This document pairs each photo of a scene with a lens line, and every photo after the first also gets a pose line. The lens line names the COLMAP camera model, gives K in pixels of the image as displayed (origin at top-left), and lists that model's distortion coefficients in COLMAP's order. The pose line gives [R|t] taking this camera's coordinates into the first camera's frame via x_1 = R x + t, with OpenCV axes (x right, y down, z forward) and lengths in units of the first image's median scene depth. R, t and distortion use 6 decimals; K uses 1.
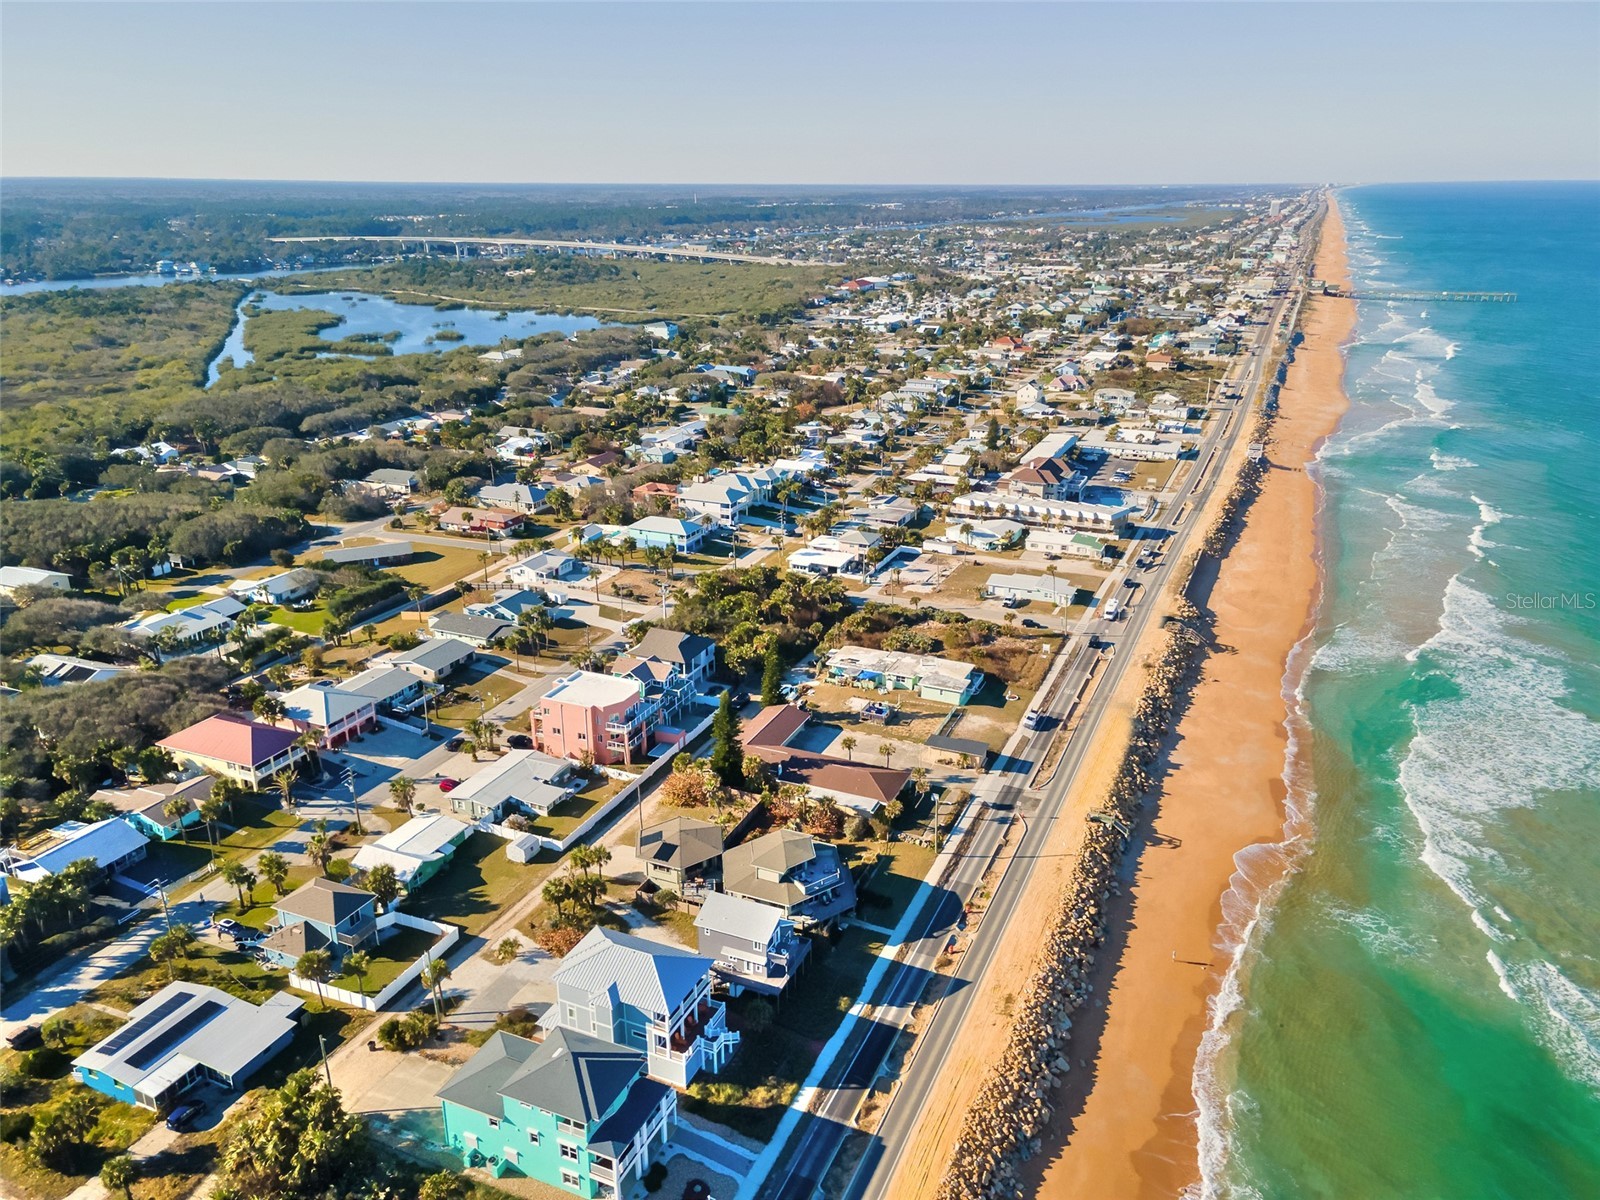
lens RADIAL K [[1158.5, 0, 803.9], [0, 1158.5, 608.9], [0, 0, 1]] dist [0.013483, 0.065902]
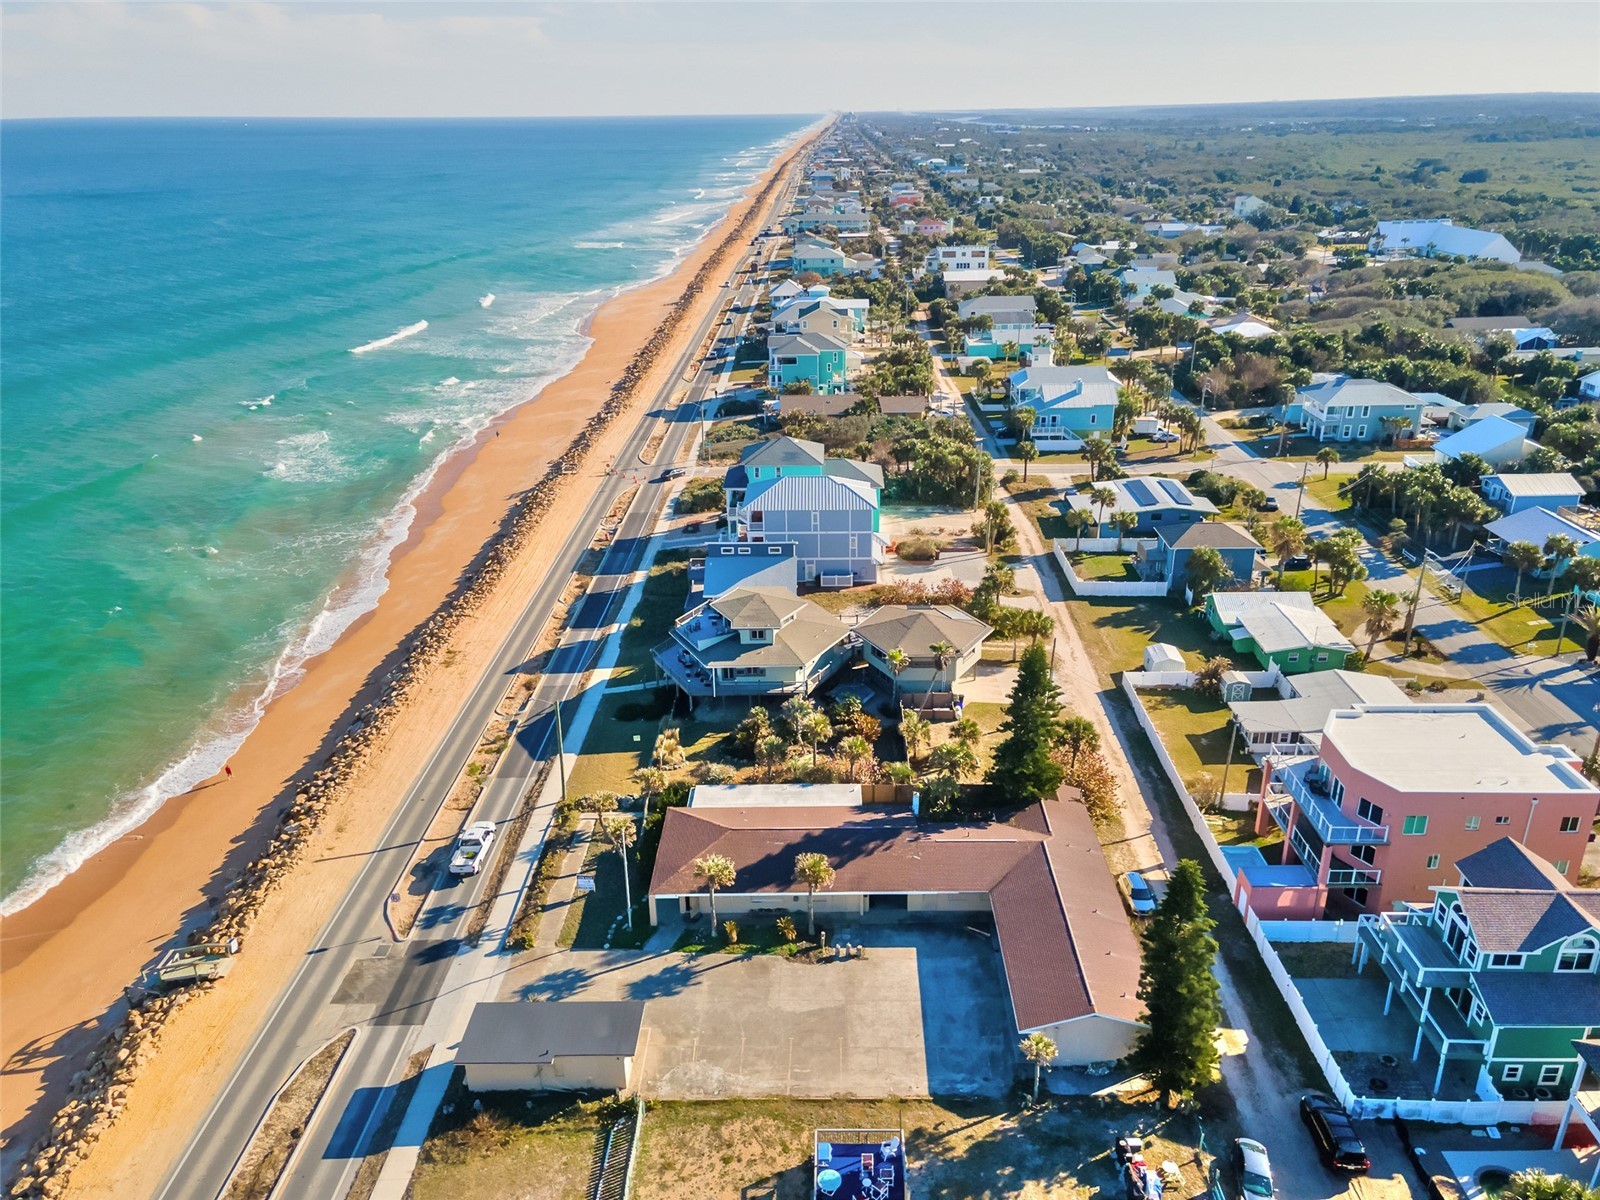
lens RADIAL K [[1158.5, 0, 803.9], [0, 1158.5, 608.9], [0, 0, 1]] dist [0.013483, 0.065902]
pose [[-0.922272, 0.164081, -0.349988, 0.133149], [-0.121909, 0.735757, 0.666183, -0.173429], [0.366814, 0.657069, -0.658565, 0.951919]]
